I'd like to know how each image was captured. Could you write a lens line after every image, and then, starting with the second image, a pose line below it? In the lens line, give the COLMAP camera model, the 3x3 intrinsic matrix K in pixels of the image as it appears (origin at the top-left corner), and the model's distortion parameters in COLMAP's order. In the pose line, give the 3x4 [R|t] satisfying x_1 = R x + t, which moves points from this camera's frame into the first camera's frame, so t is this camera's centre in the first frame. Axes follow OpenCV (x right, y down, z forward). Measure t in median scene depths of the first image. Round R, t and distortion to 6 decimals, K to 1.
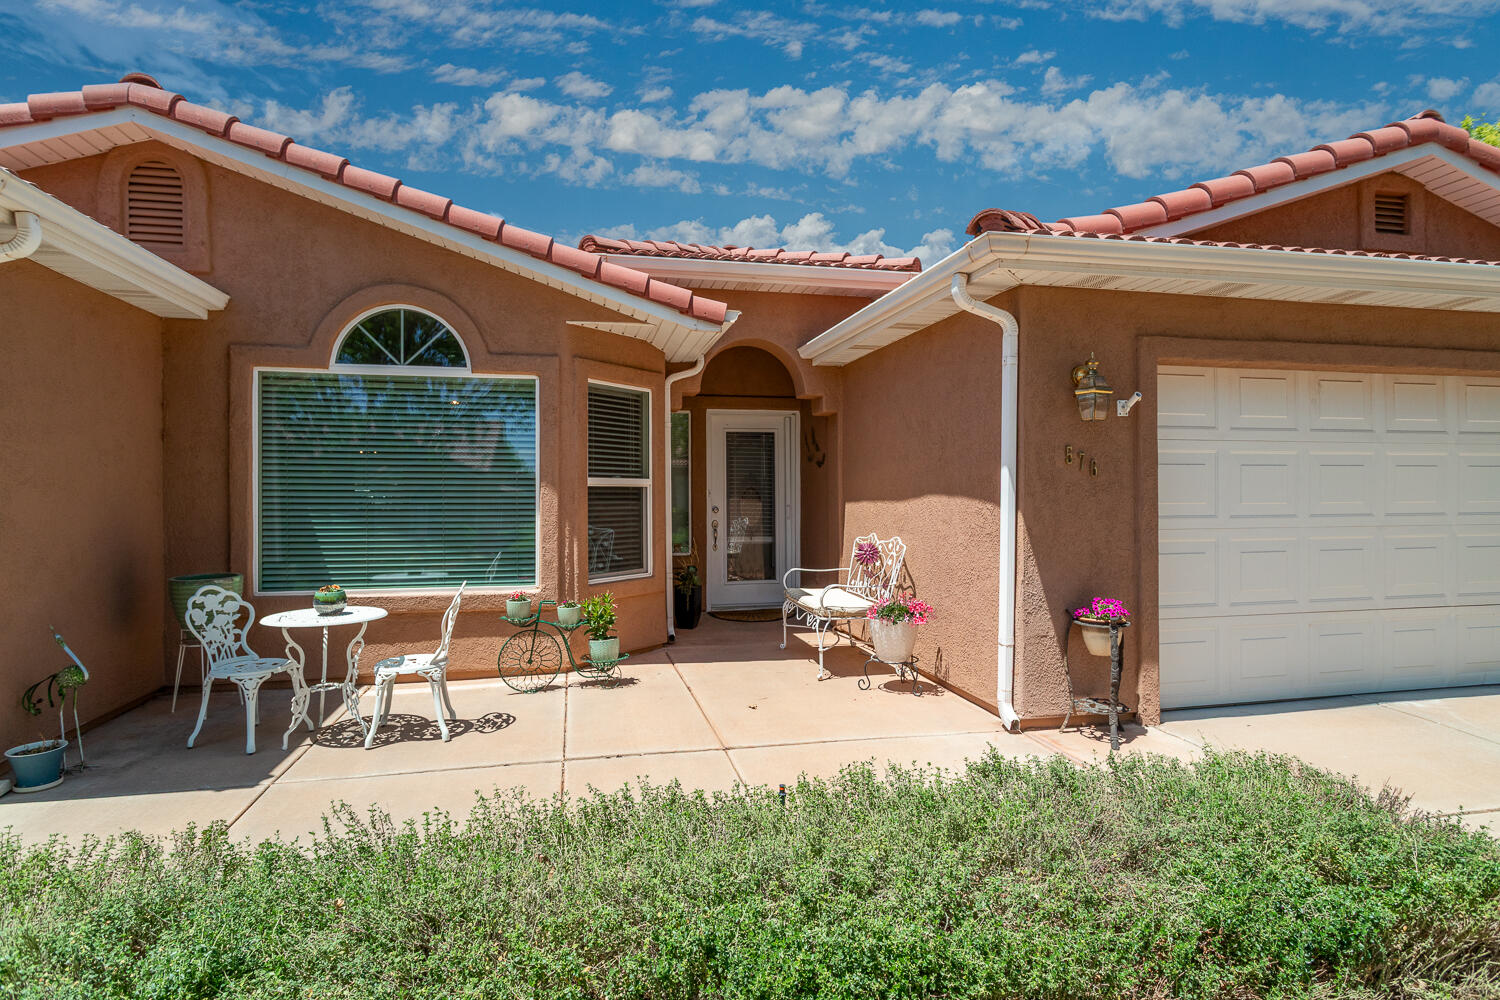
lens RADIAL K [[794.1, 0, 750.0], [0, 794.1, 500.0], [0, 0, 1]] dist [-0.000836, 0.001845]
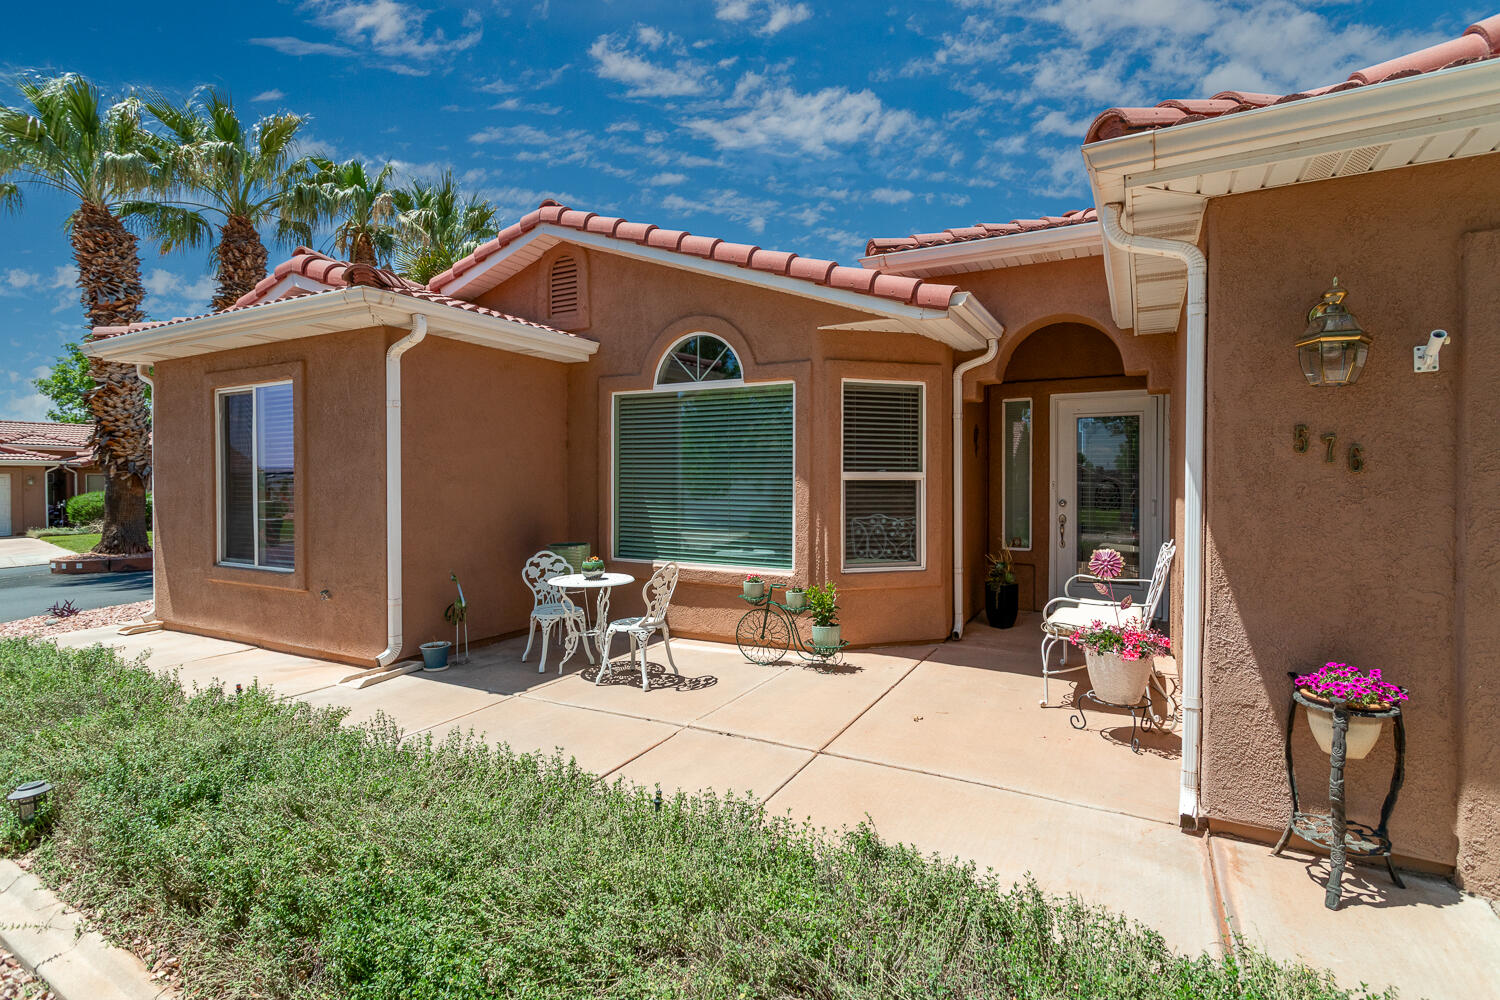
lens RADIAL K [[730.3, 0, 746.4], [0, 730.3, 490.6], [0, 0, 1]] dist [0.002055, 0.006274]
pose [[0.760443, 0.012623, -0.649282, 0.372523], [-0.007208, 0.999914, 0.010998, -0.014781], [0.649365, -0.003683, 0.760468, 0.198119]]
